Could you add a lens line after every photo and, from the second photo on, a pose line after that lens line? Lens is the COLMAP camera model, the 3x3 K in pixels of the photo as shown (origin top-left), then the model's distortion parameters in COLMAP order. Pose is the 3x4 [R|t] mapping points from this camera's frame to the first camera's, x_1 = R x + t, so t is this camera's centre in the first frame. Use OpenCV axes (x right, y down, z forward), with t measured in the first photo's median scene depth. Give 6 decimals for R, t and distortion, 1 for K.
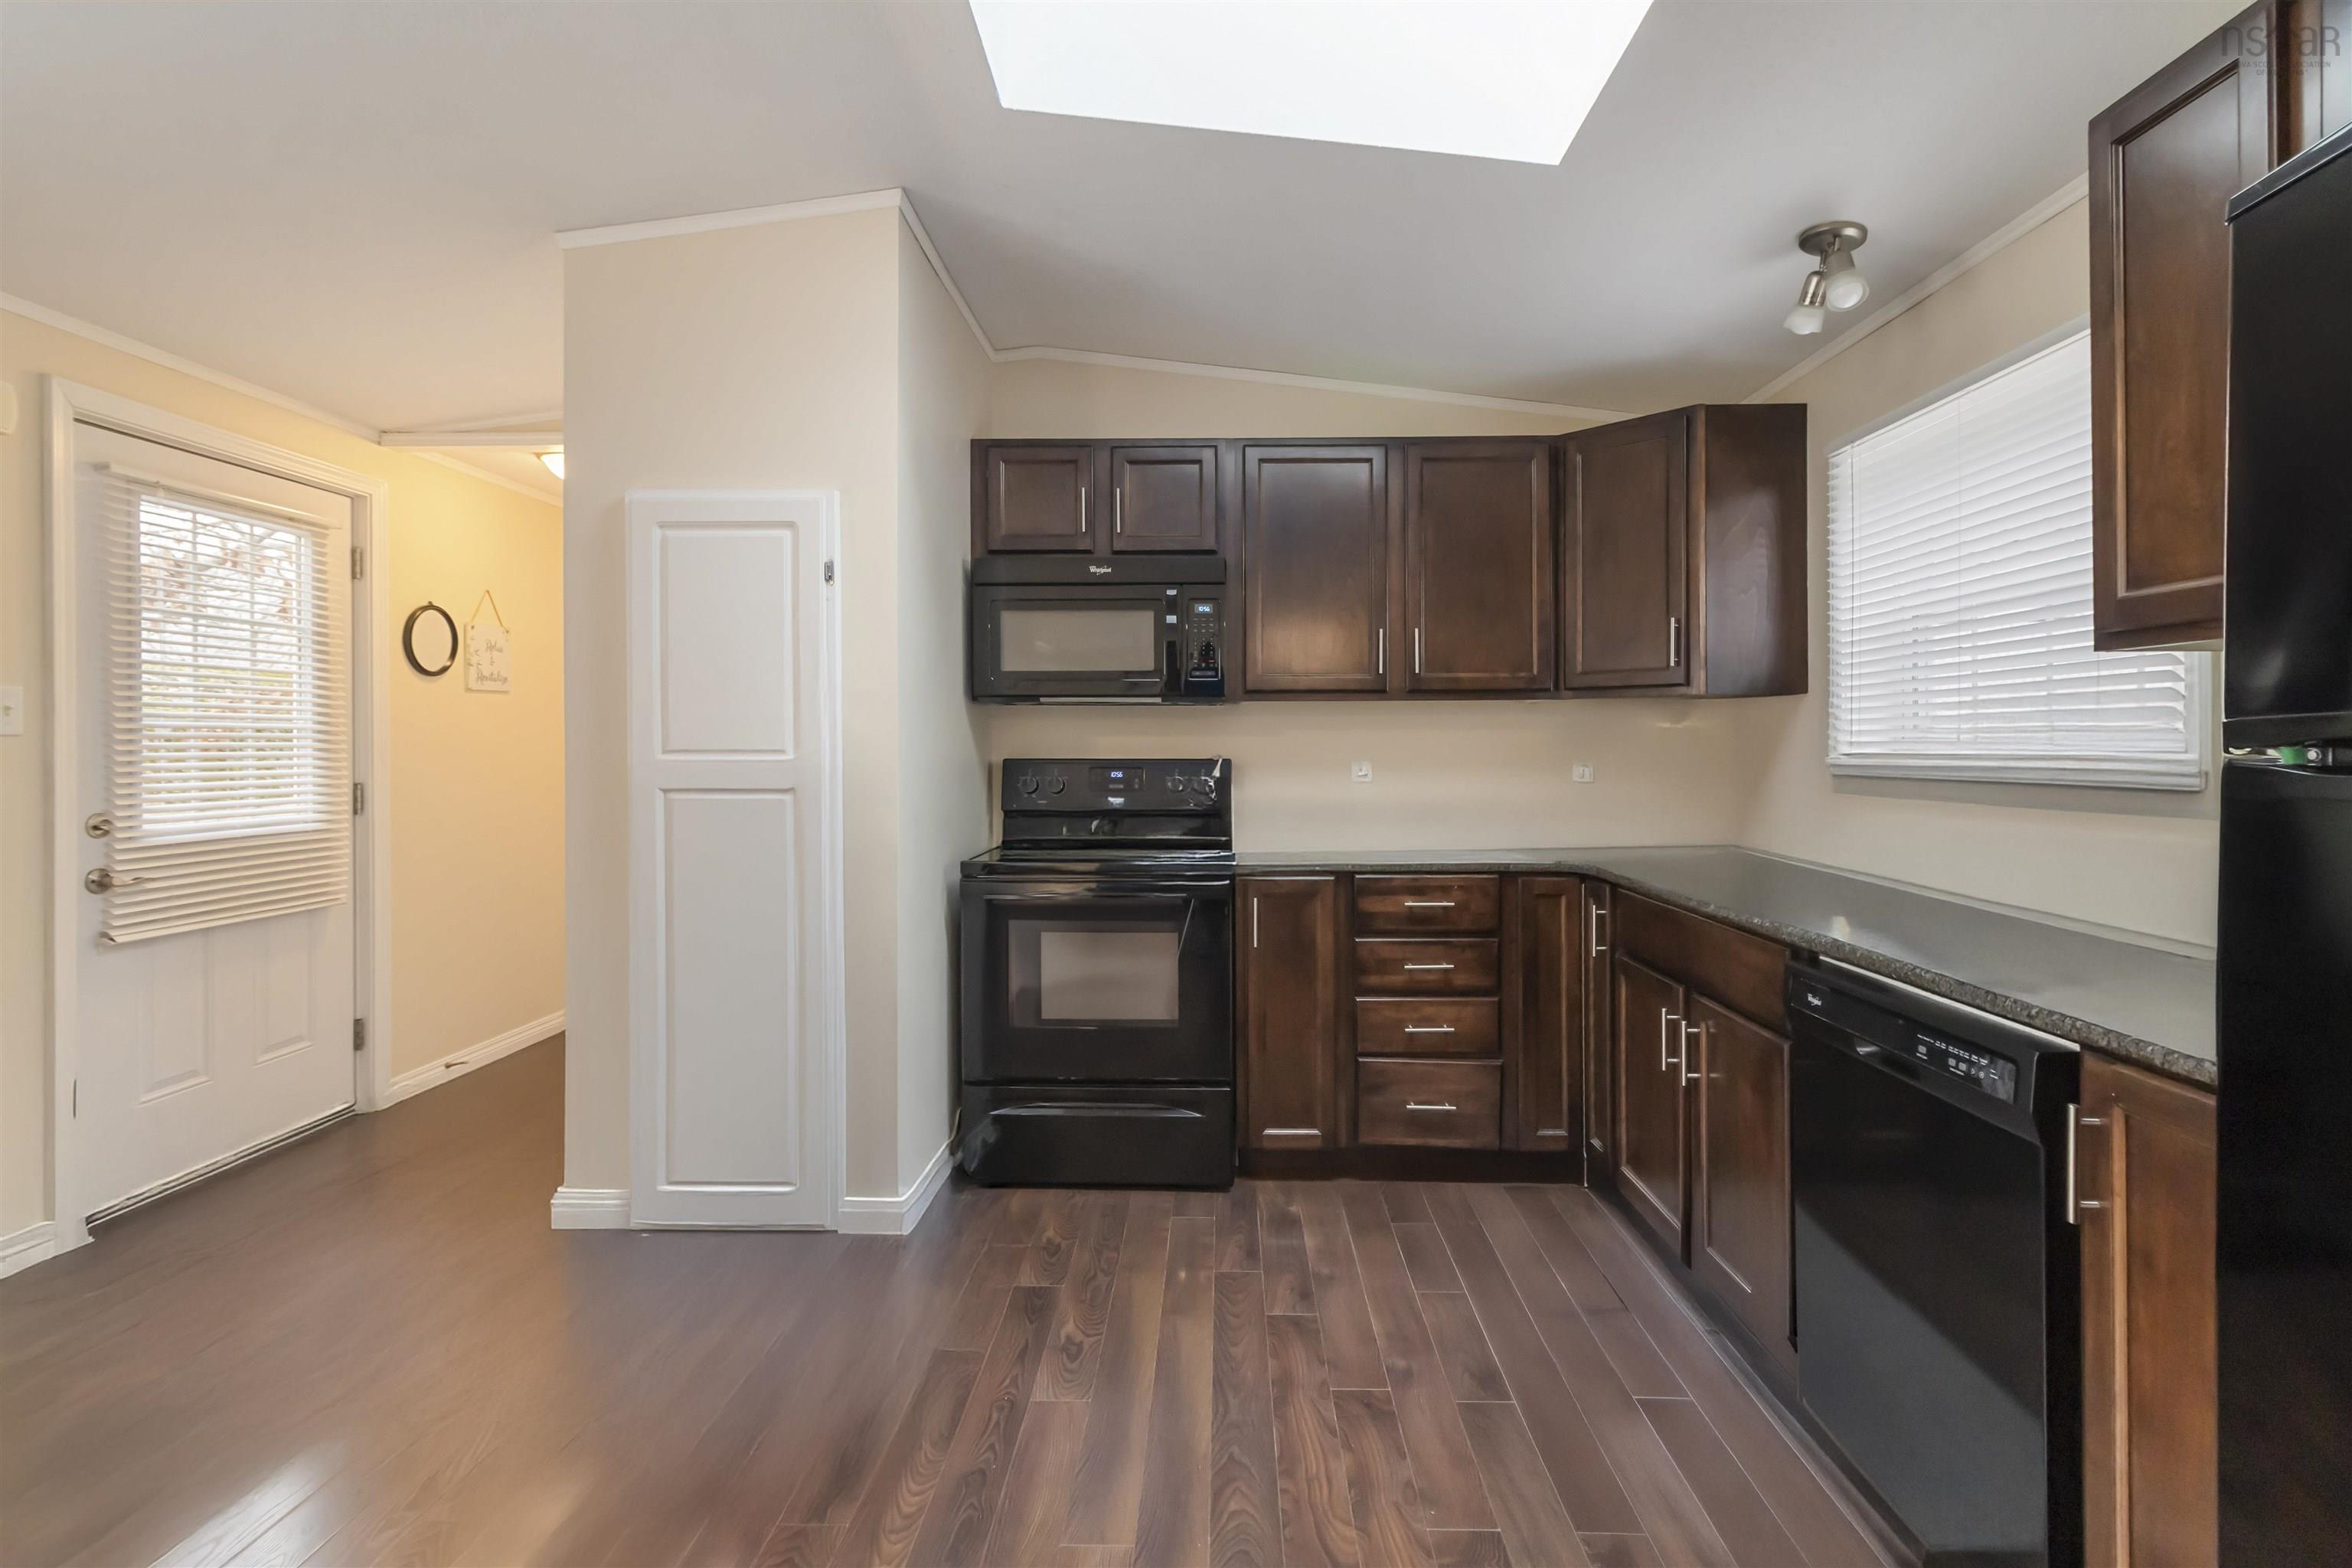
lens RADIAL K [[1095.8, 0, 1191.8], [0, 1095.8, 739.6], [0, 0, 1]] dist [0.002800, 0.002469]
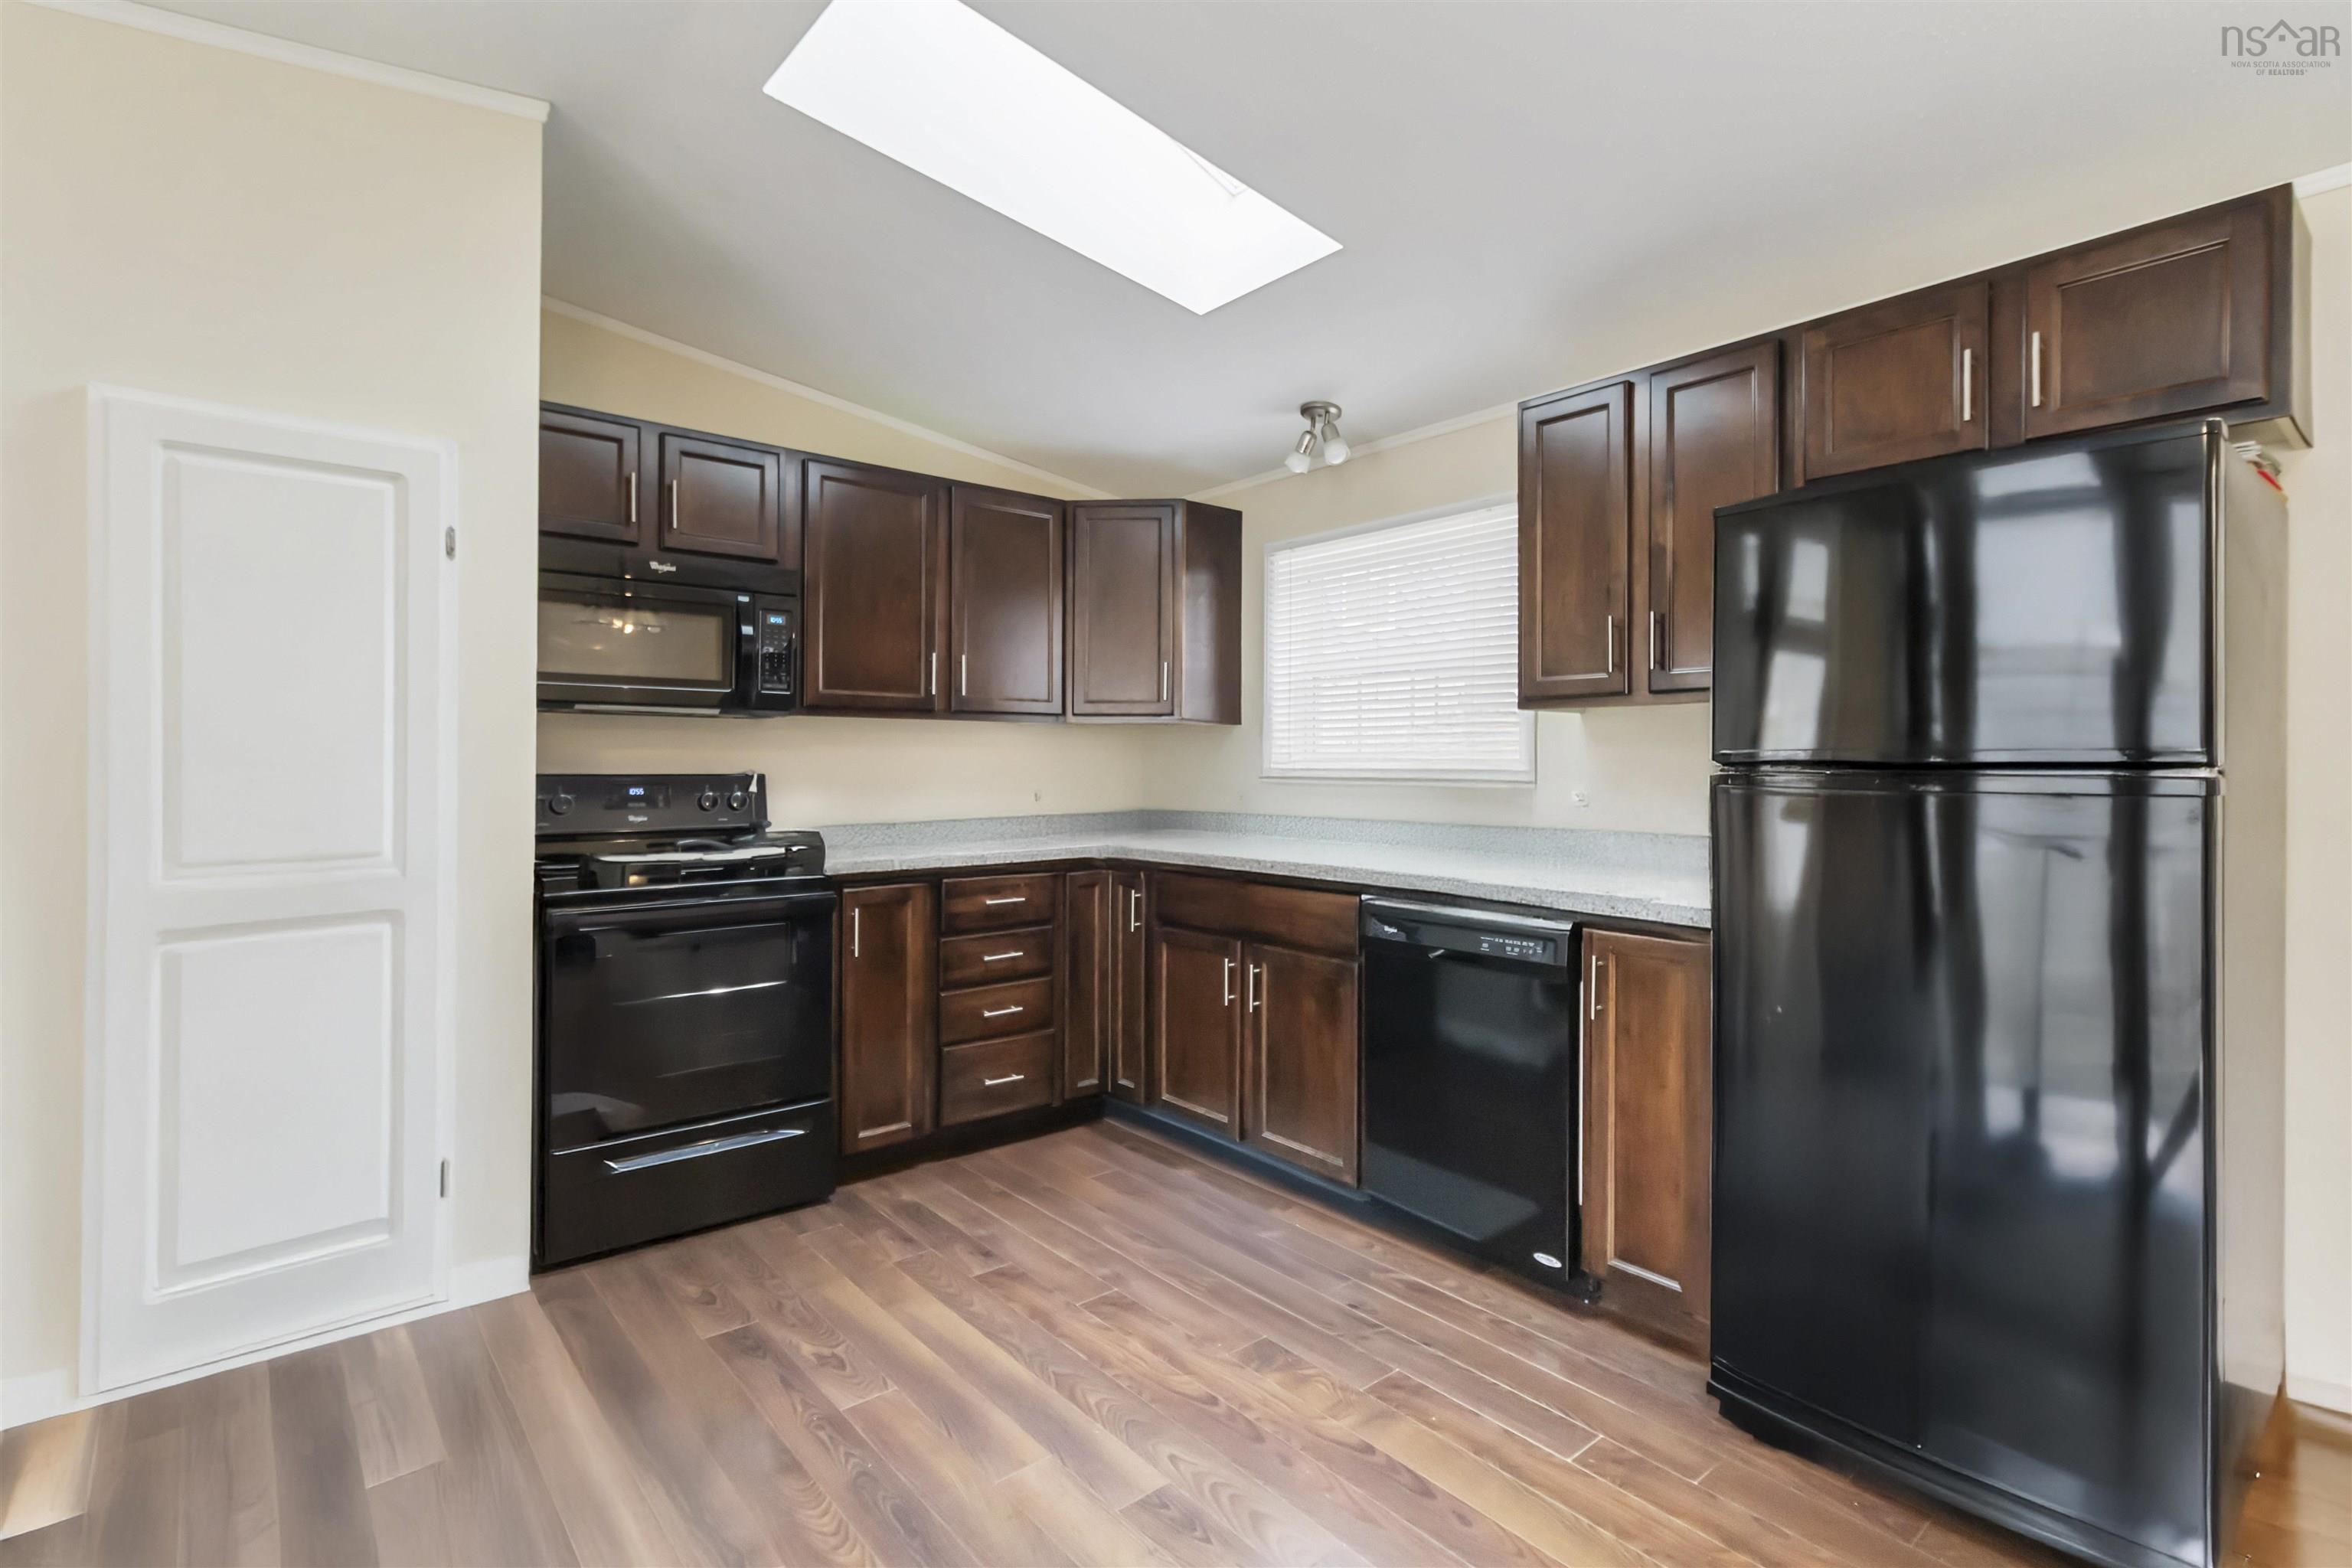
lens RADIAL K [[1095.8, 0, 1183.2], [0, 1095.8, 761.1], [0, 0, 1]] dist [0.002800, 0.002469]
pose [[0.749938, 0.005244, 0.661487, -0.399924], [-0.008875, 0.999958, 0.002134, 0.000976], [-0.661448, -0.007471, 0.749953, 0.028132]]
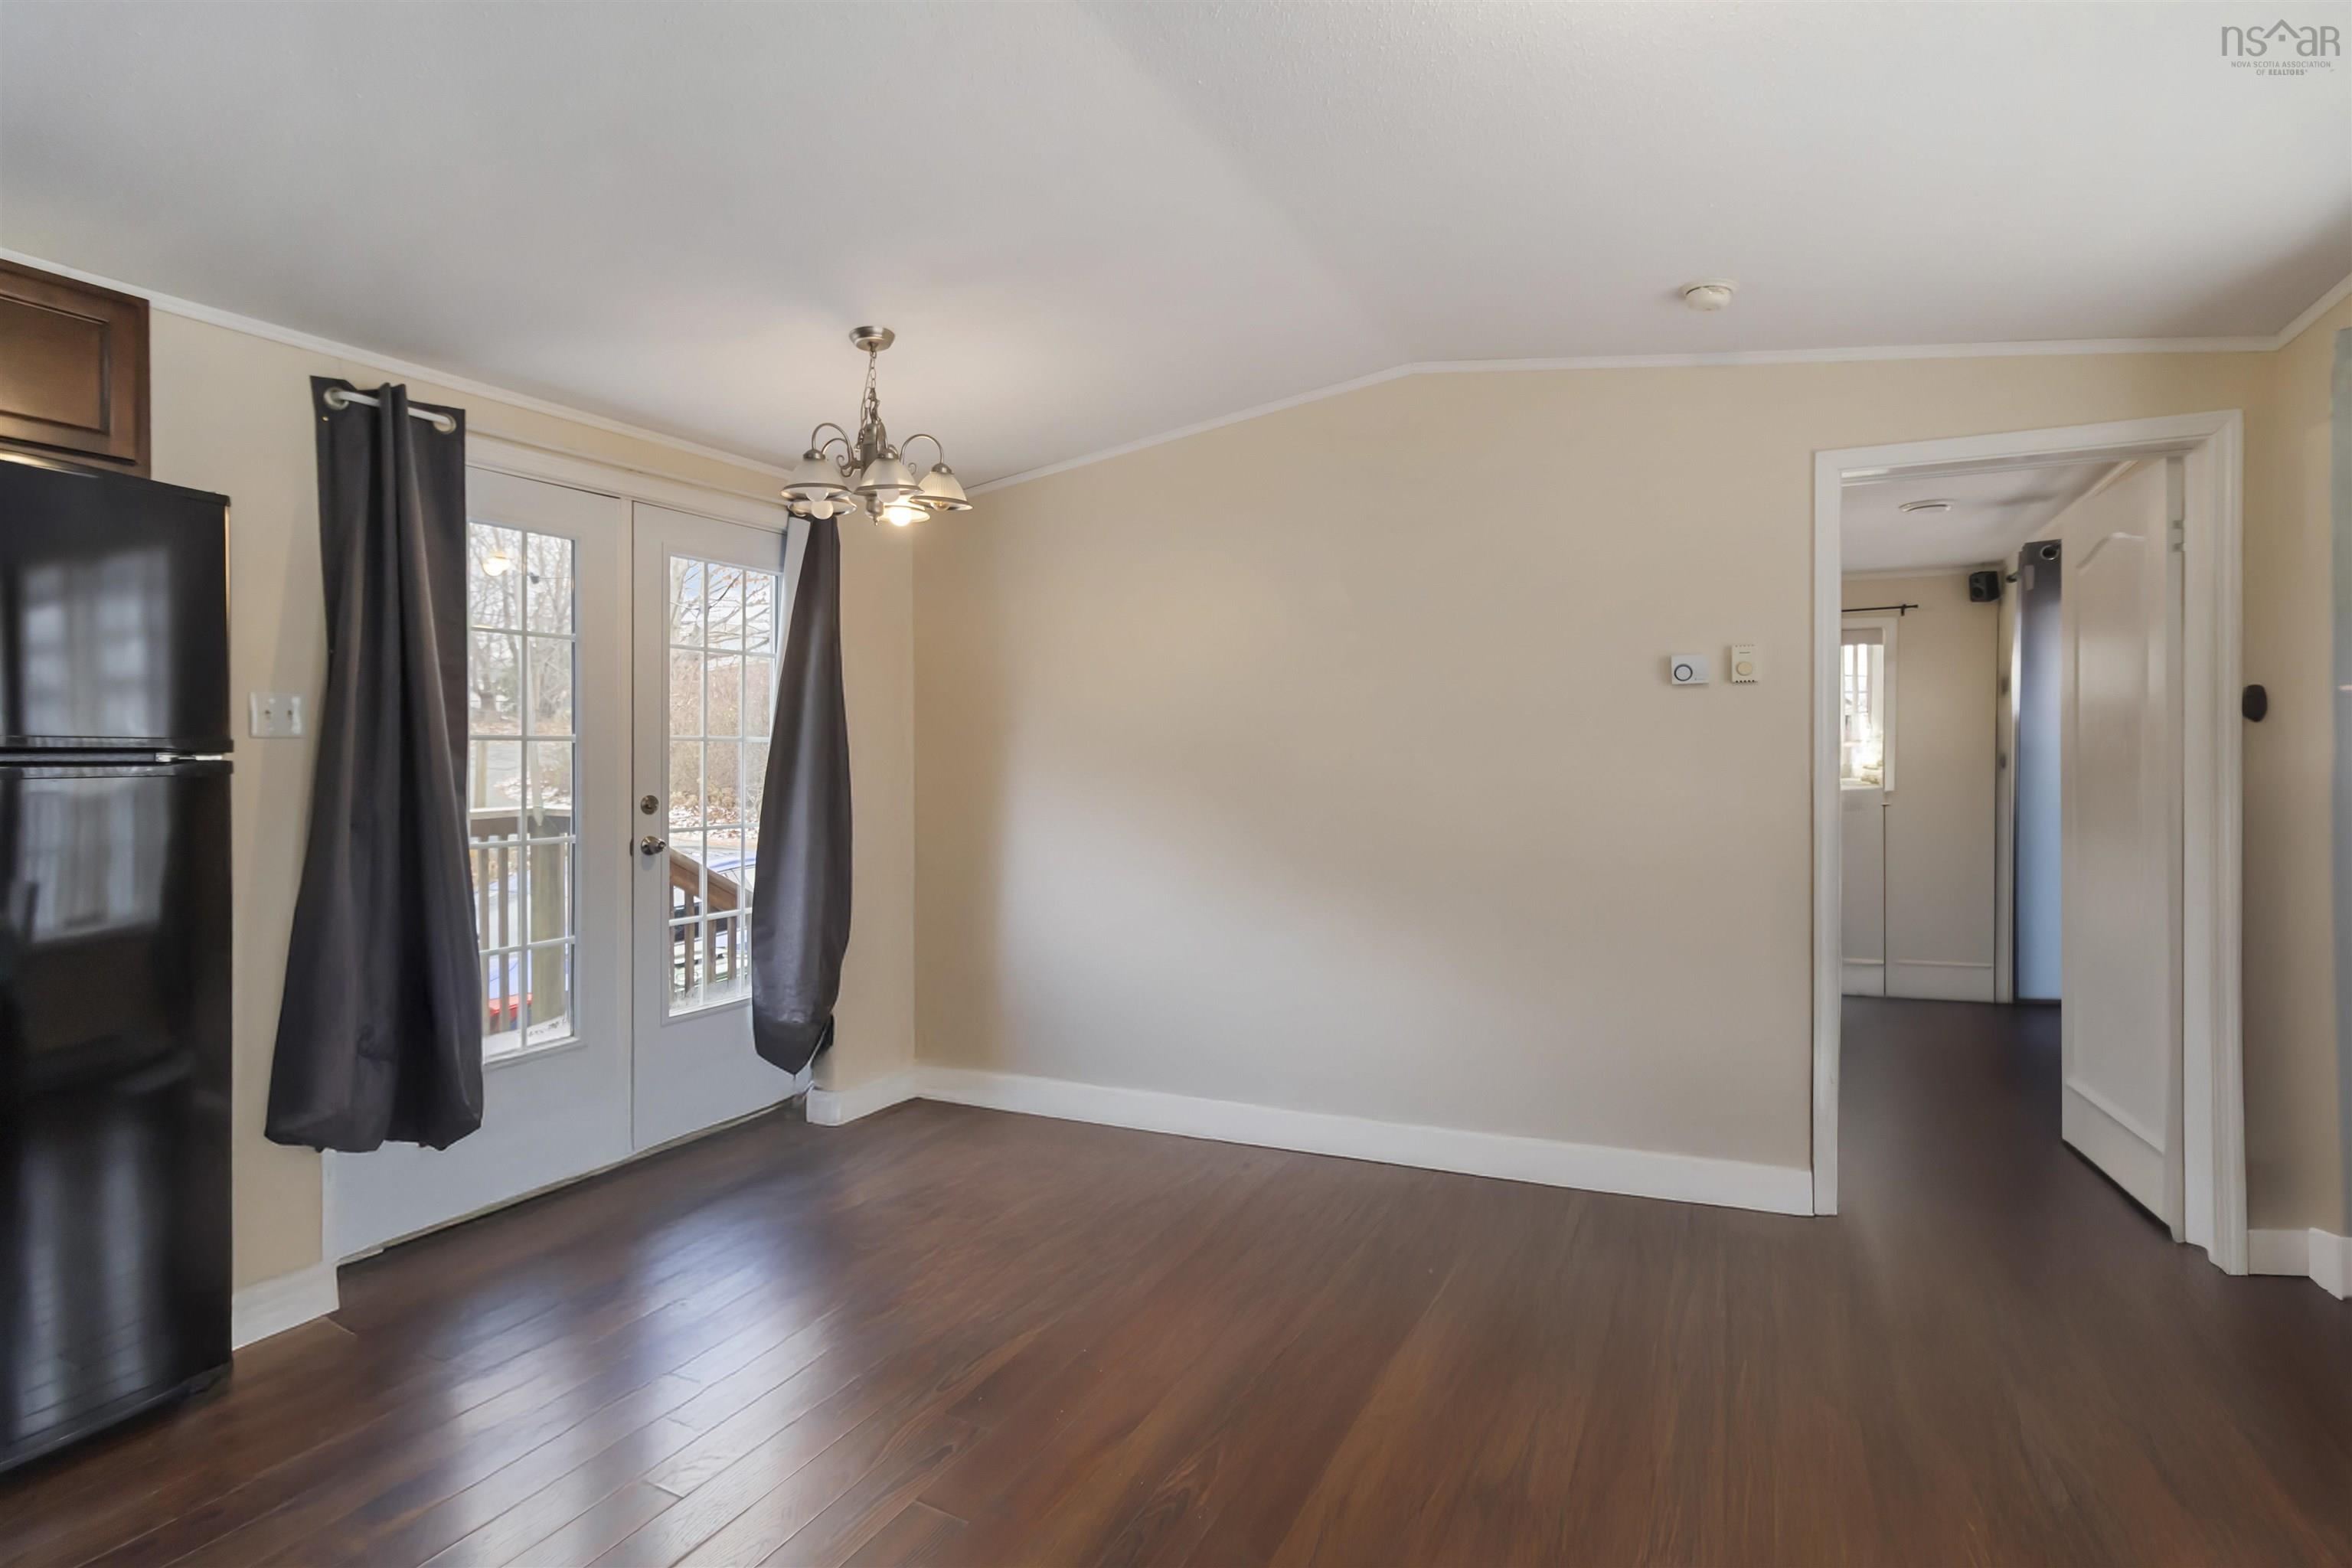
lens RADIAL K [[1095.8, 0, 1193.1], [0, 1095.8, 761.8], [0, 0, 1]] dist [0.002800, 0.002469]
pose [[-0.898625, -0.001622, 0.438716, -0.551971], [-0.000408, 0.999996, 0.002862, 0.004079], [-0.438718, 0.002393, -0.898621, 0.451081]]
